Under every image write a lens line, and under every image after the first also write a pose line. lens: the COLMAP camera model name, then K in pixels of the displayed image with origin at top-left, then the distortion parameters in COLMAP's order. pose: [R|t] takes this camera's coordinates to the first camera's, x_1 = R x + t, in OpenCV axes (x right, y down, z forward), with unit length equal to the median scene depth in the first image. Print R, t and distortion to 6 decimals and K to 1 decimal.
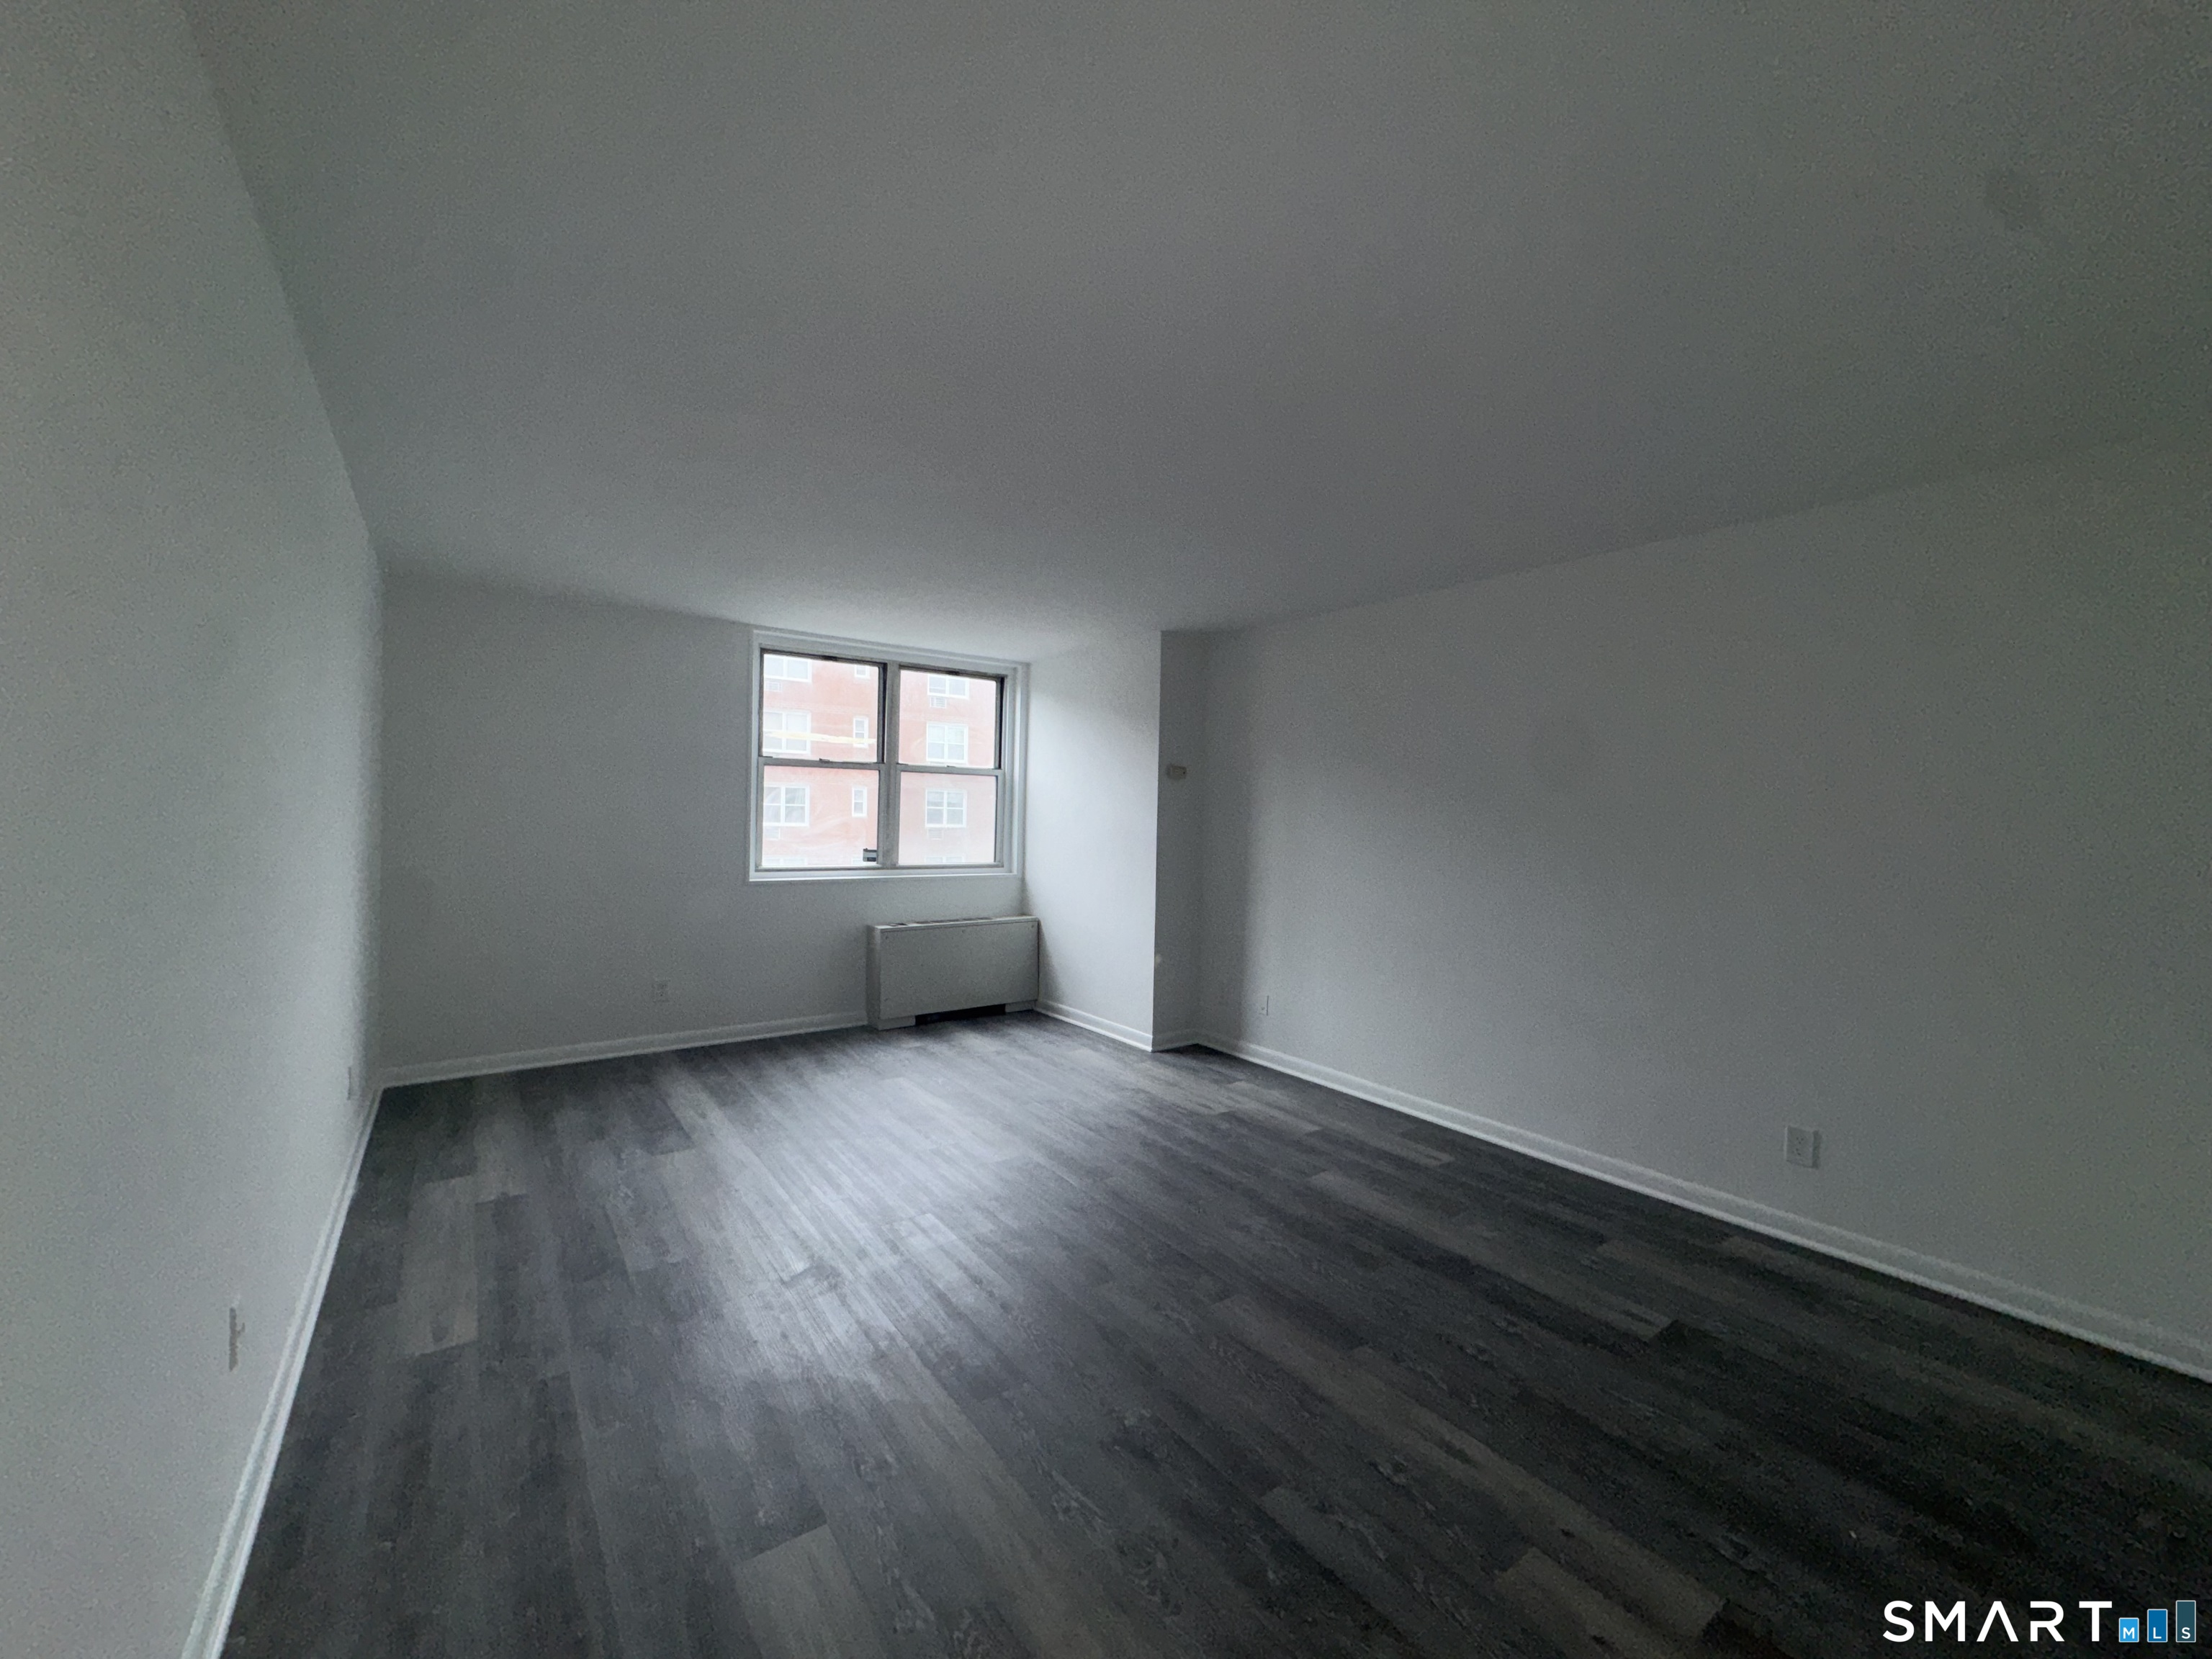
lens RADIAL K [[877.3, 0, 1103.0], [0, 877.3, 829.5], [0, 0, 1]] dist [-0.002516, -0.000306]
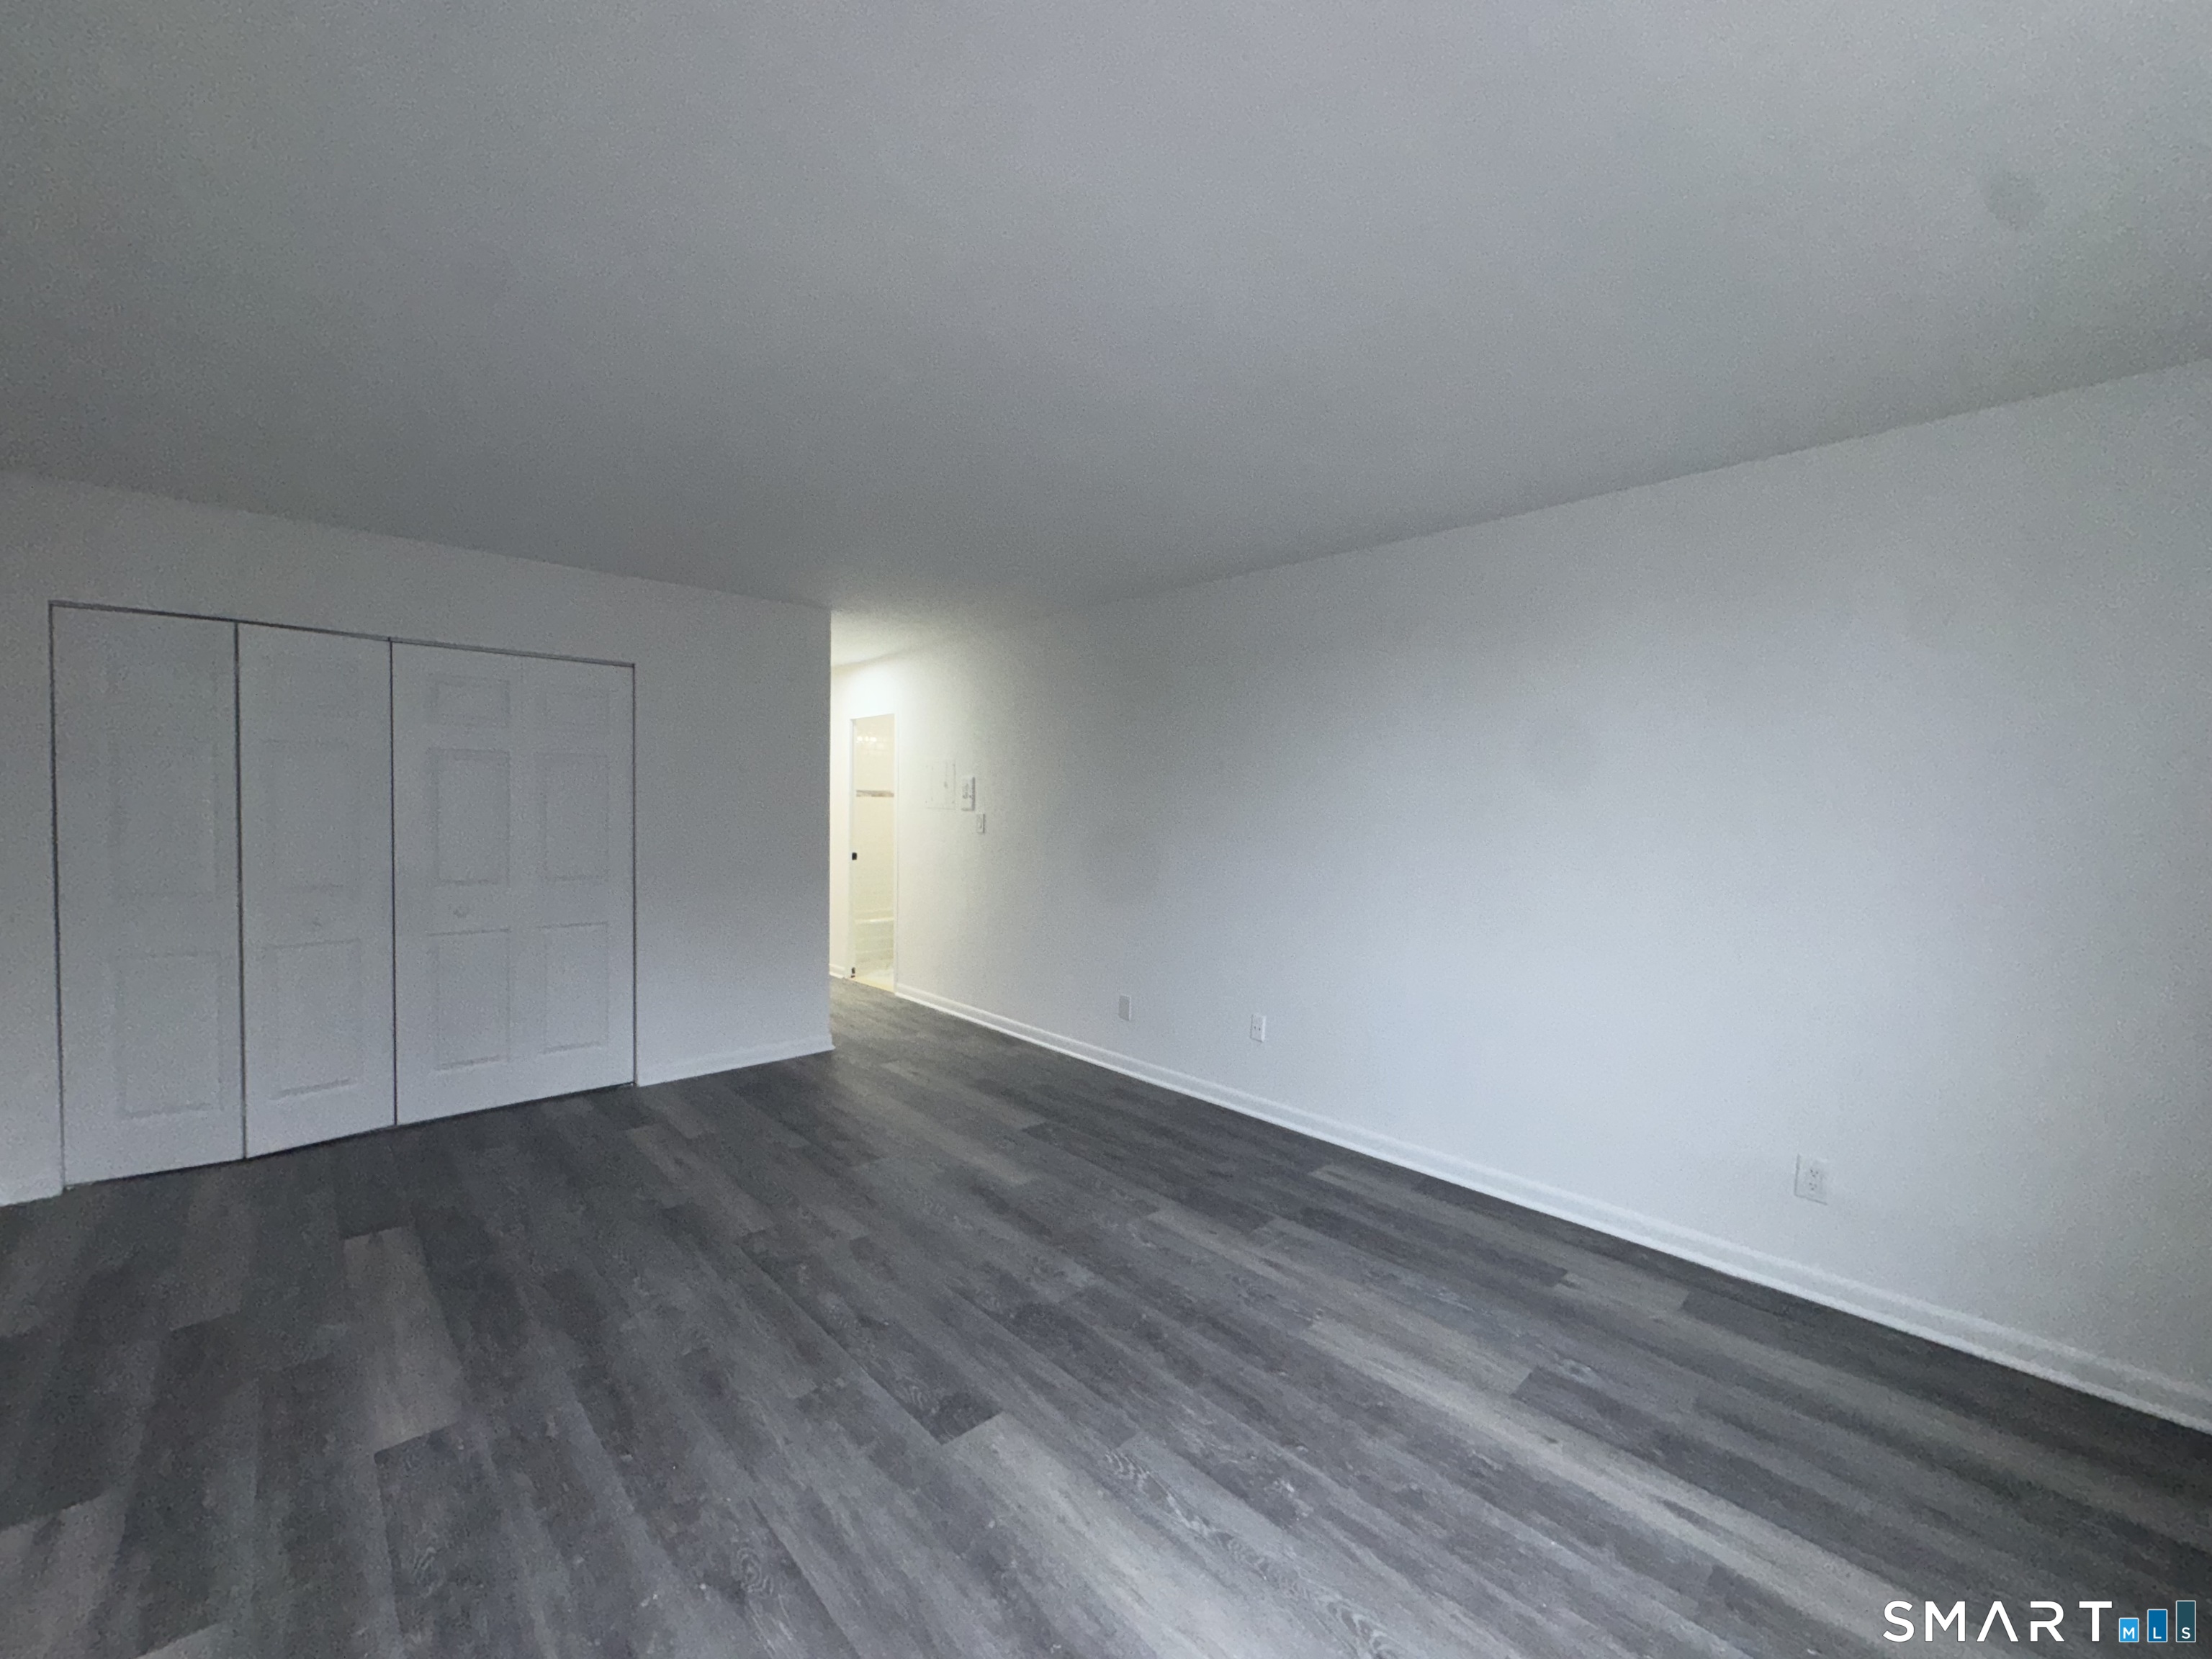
lens RADIAL K [[877.3, 0, 1103.0], [0, 877.3, 829.5], [0, 0, 1]] dist [-0.002516, -0.000306]
pose [[-0.991522, -0.028650, -0.126744, -0.131729], [-0.034754, 0.998327, 0.046214, -0.043518], [0.125208, 0.050227, -0.990858, 1.876730]]
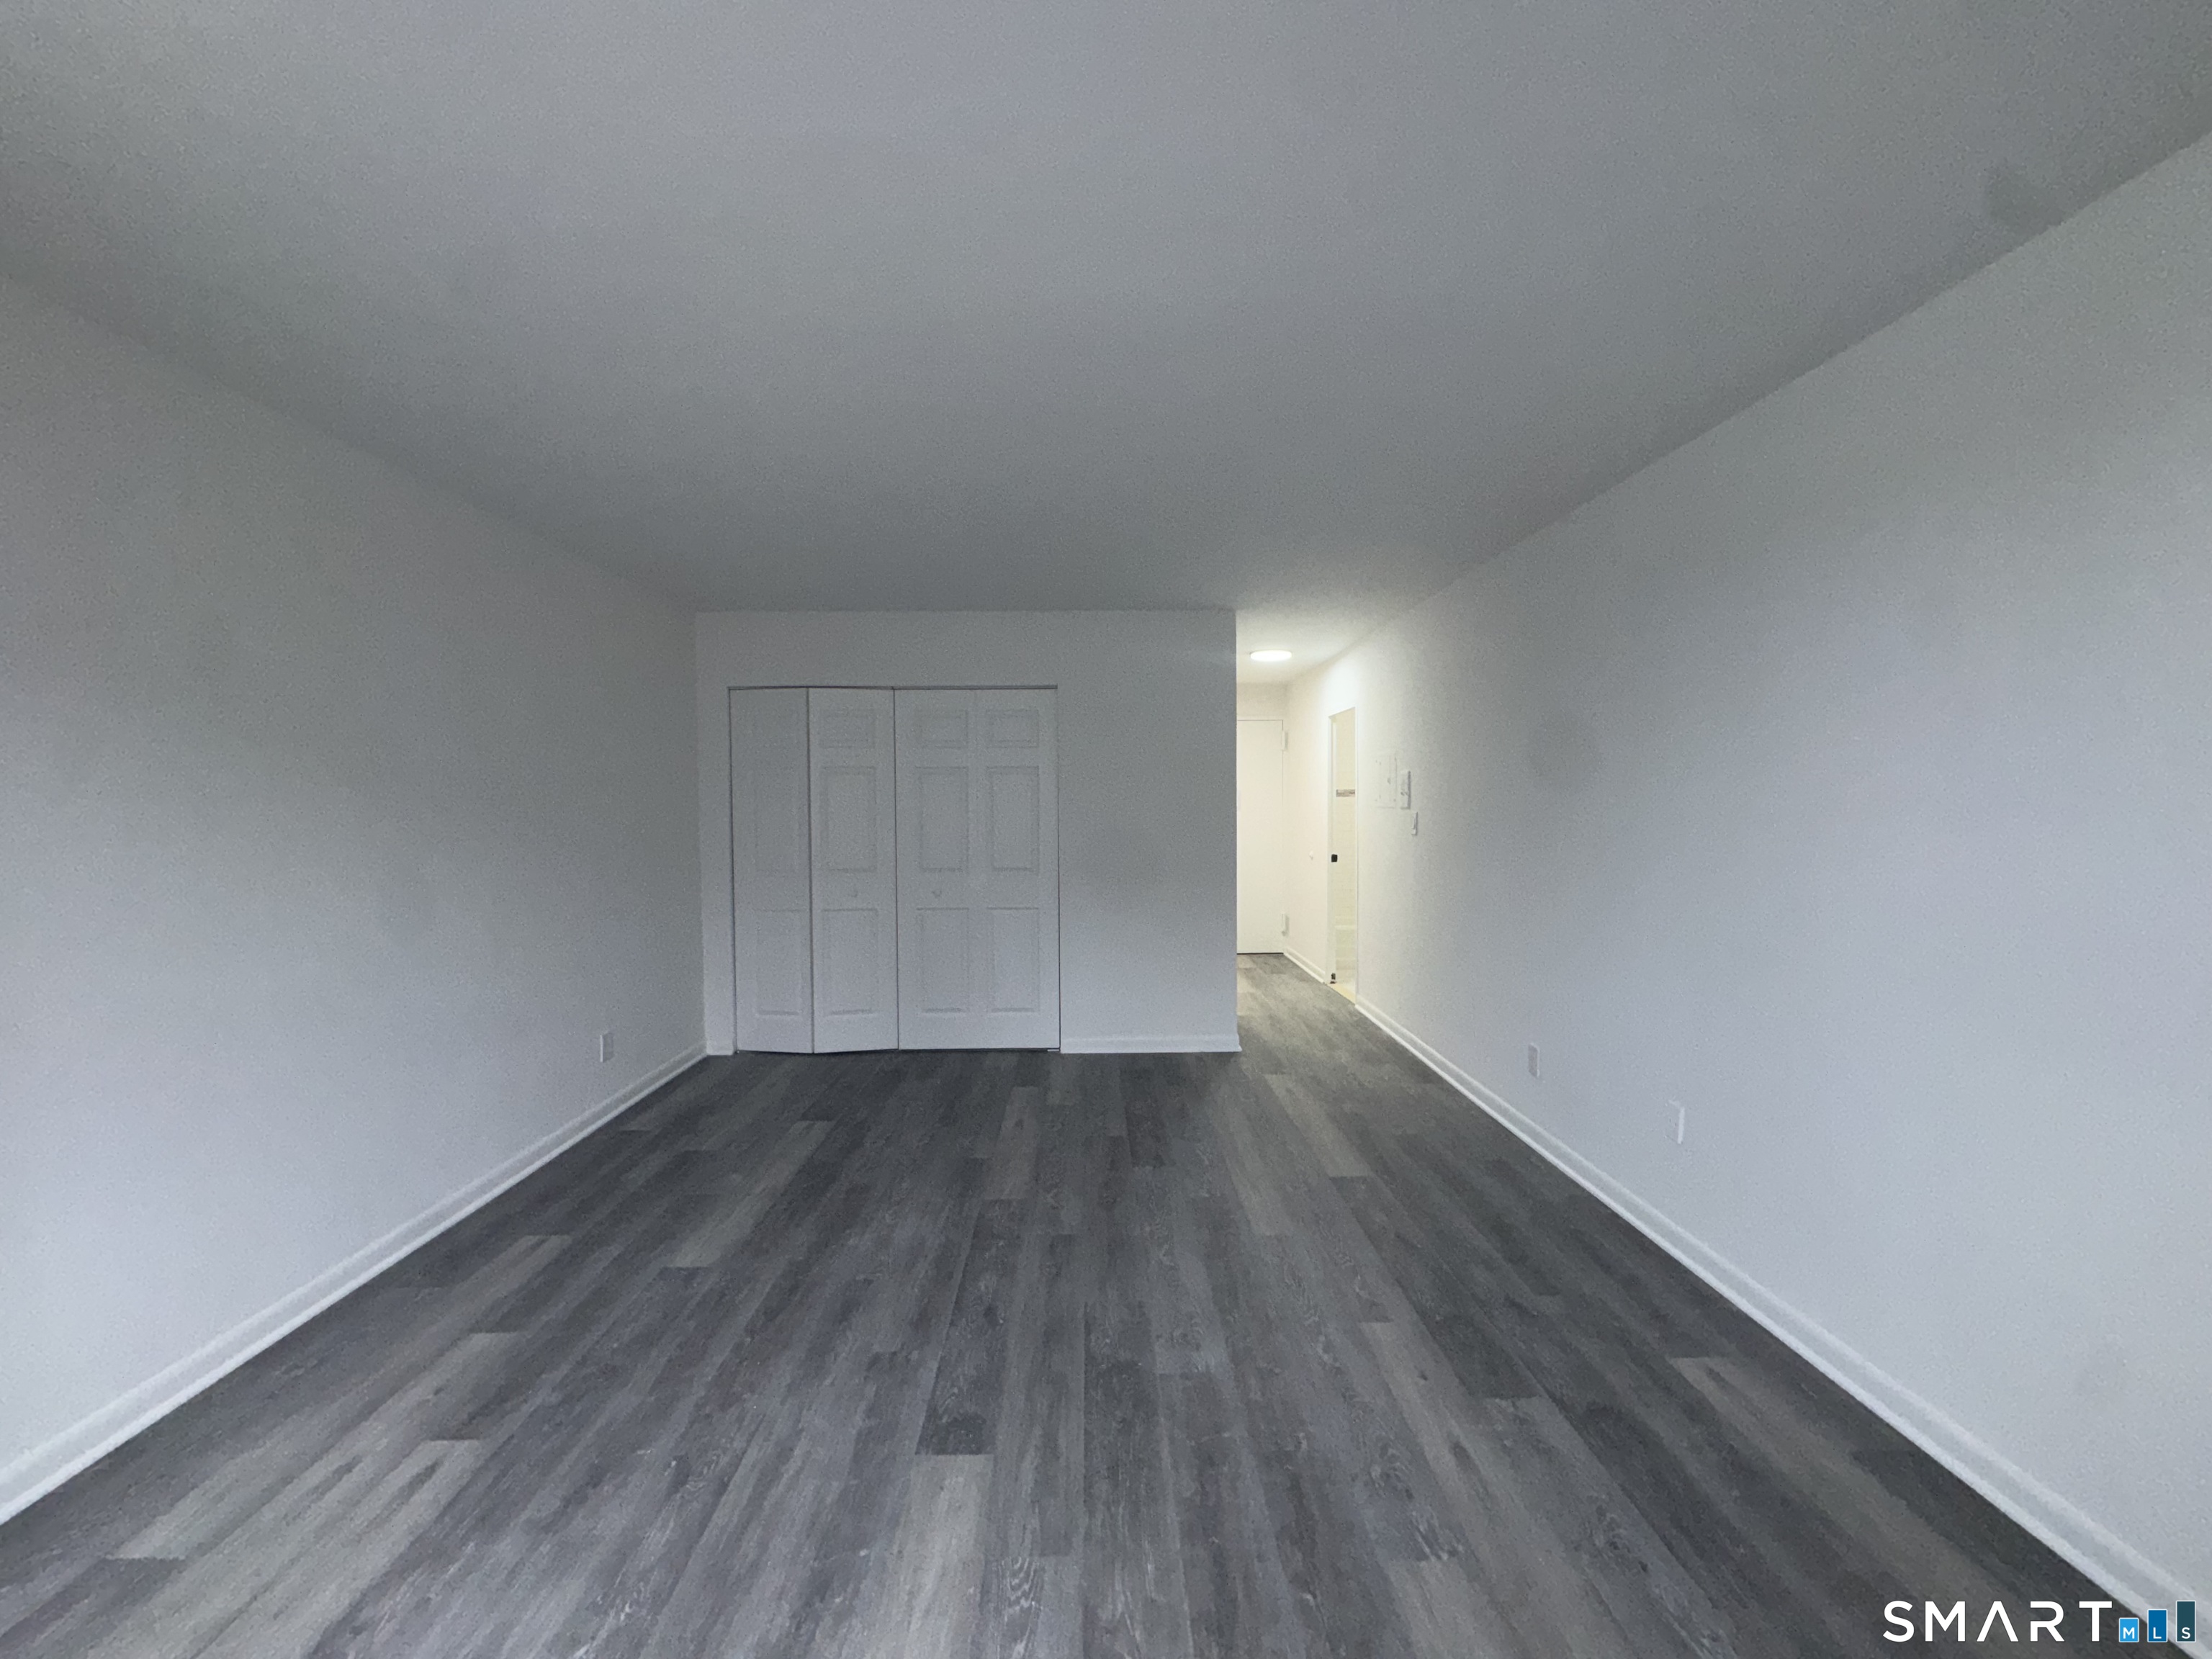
lens RADIAL K [[876.0, 0, 1106.0], [0, 876.0, 829.5], [0, 0, 1]] dist [-0.002960, -0.000239]
pose [[-0.821994, -0.031776, 0.568609, -0.578006], [0.000804, 0.998376, 0.056956, -0.044353], [-0.569496, 0.047275, -0.820634, 1.659202]]
